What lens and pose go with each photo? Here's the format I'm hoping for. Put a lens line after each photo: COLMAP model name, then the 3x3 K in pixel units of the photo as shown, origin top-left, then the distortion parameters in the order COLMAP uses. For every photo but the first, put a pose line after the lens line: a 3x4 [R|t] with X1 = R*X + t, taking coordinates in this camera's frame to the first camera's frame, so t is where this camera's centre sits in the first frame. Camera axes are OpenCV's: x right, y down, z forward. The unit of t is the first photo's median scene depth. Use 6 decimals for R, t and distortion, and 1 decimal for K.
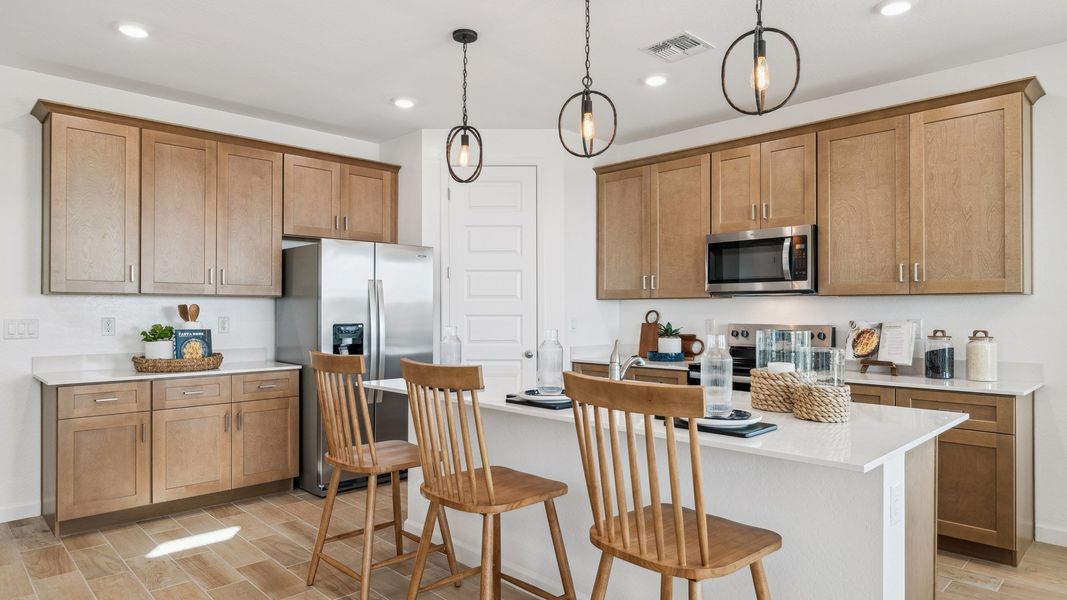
lens RADIAL K [[645.2, 0, 538.9], [0, 645.2, 283.9], [0, 0, 1]] dist [0.002500, 0.000784]
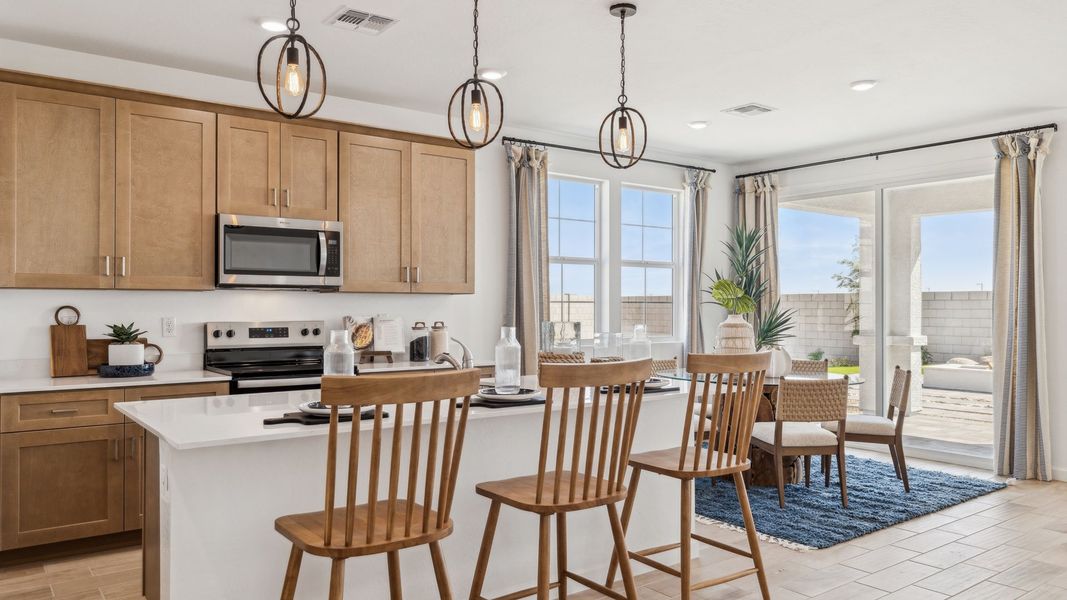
lens RADIAL K [[757.7, 0, 533.5], [0, 757.7, 300.0], [0, 0, 1]] dist [-0.004912, -0.000519]
pose [[0.134469, 0.010313, 0.990864, -0.725432], [-0.040773, 0.999157, -0.004866, 0.024701], [-0.990079, -0.039746, 0.134776, 0.541686]]
